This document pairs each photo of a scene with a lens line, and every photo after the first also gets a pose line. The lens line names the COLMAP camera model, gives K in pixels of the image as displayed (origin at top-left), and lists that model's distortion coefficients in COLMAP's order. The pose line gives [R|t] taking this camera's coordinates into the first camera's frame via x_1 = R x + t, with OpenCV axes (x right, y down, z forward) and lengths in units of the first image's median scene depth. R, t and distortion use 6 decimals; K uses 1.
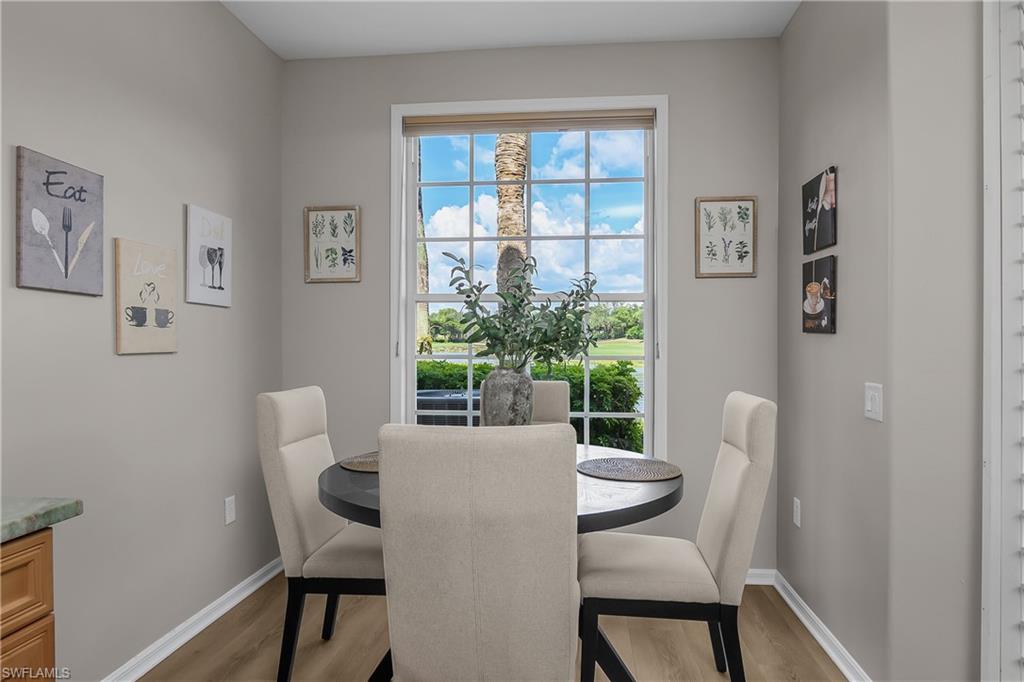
lens RADIAL K [[604.8, 0, 517.8], [0, 604.8, 345.4], [0, 0, 1]] dist [-0.005145, -0.000127]
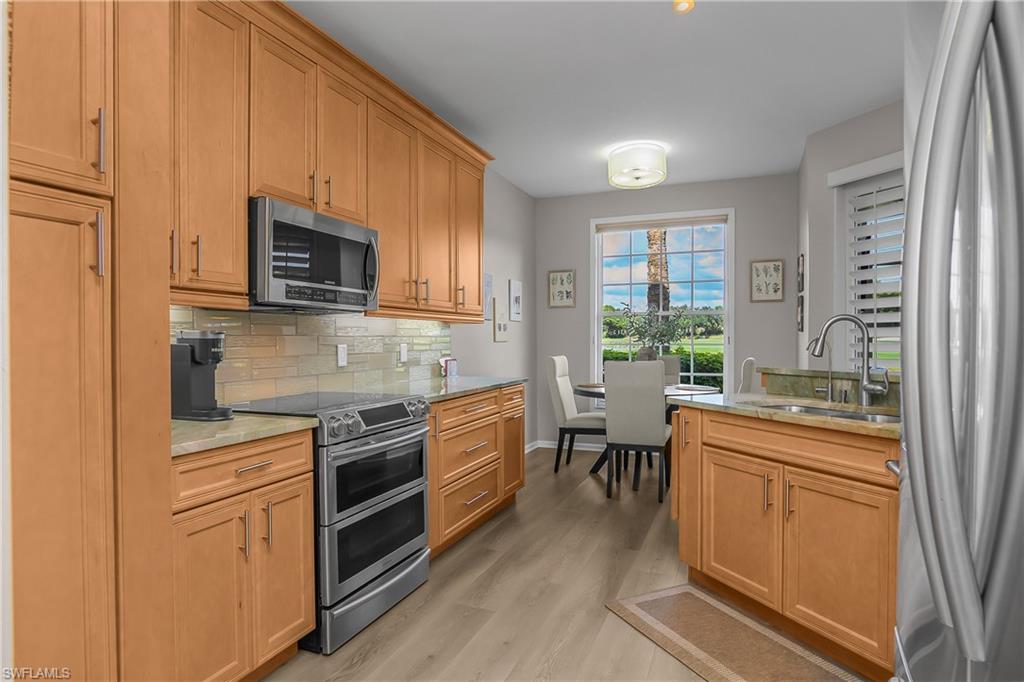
lens RADIAL K [[571.0, 0, 512.1], [0, 571.0, 344.8], [0, 0, 1]] dist [-0.003241, -0.000166]
pose [[0.961546, -0.000696, -0.274644, 0.075157], [0.002550, 0.999976, 0.006394, 0.009825], [0.274633, -0.006848, 0.961525, -1.084466]]
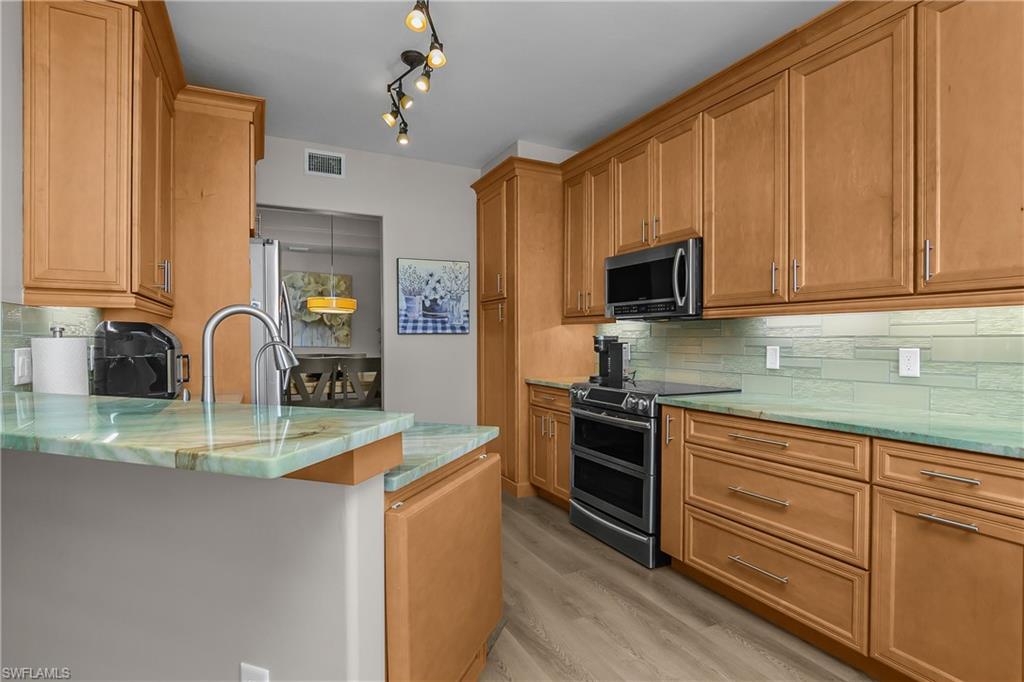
lens RADIAL K [[510.9, 0, 509.5], [0, 510.9, 343.9], [0, 0, 1]] dist [-0.030834, 0.008500]
pose [[-0.842522, 0.001226, -0.538660, 0.390361], [-0.005051, 0.999935, 0.010176, 0.003916], [0.538638, 0.011294, -0.842462, 0.529610]]
